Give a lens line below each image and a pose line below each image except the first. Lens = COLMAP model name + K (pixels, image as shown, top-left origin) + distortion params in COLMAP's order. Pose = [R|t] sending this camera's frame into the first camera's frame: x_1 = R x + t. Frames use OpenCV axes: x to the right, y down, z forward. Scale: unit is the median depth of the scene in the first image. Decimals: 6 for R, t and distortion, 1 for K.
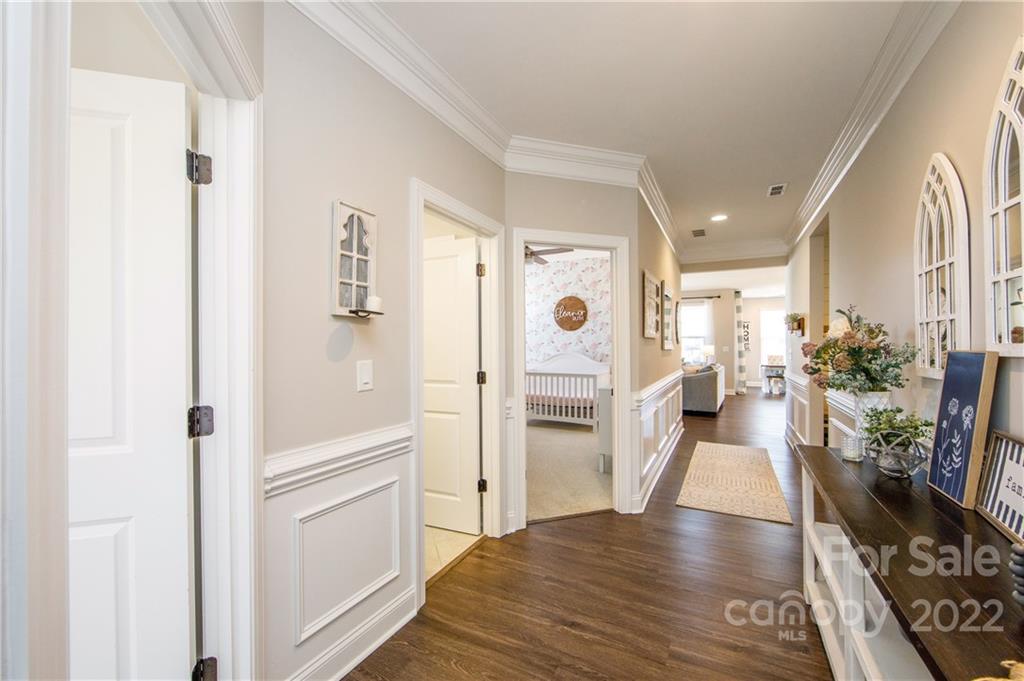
lens RADIAL K [[414.2, 0, 509.6], [0, 414.2, 340.6], [0, 0, 1]] dist [-0.007899, 0.001194]
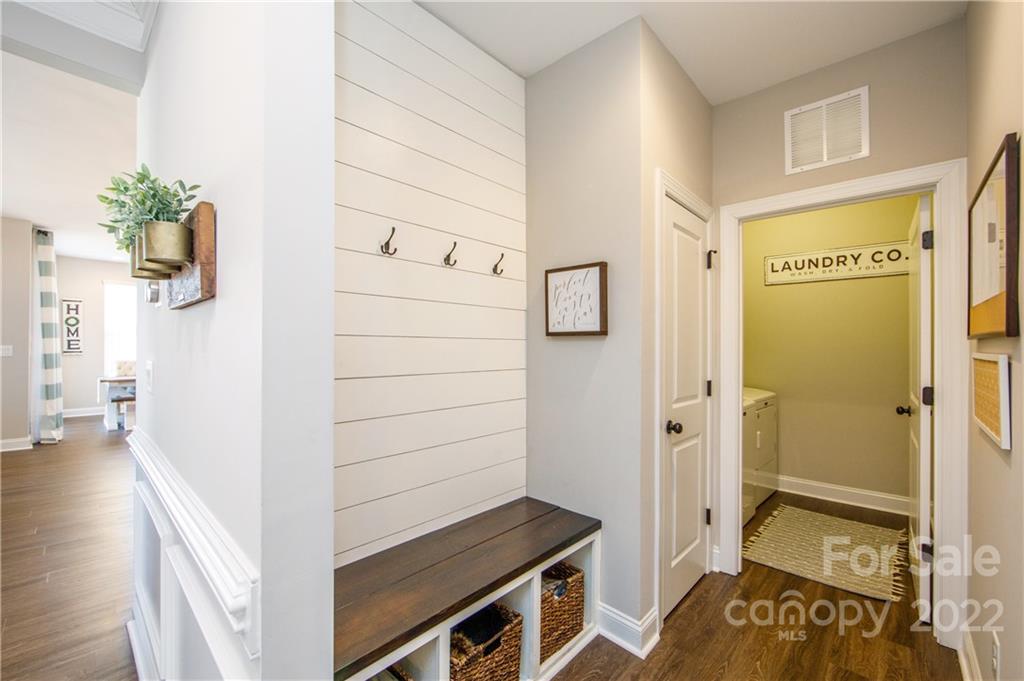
lens RADIAL K [[414.2, 0, 511.6], [0, 414.2, 340.8], [0, 0, 1]] dist [-0.007899, 0.001194]
pose [[0.268168, 0.006054, 0.963353, 0.238176], [-0.013039, 0.999911, -0.002655, 0.003050], [-0.963284, -0.011849, 0.268223, 0.343216]]
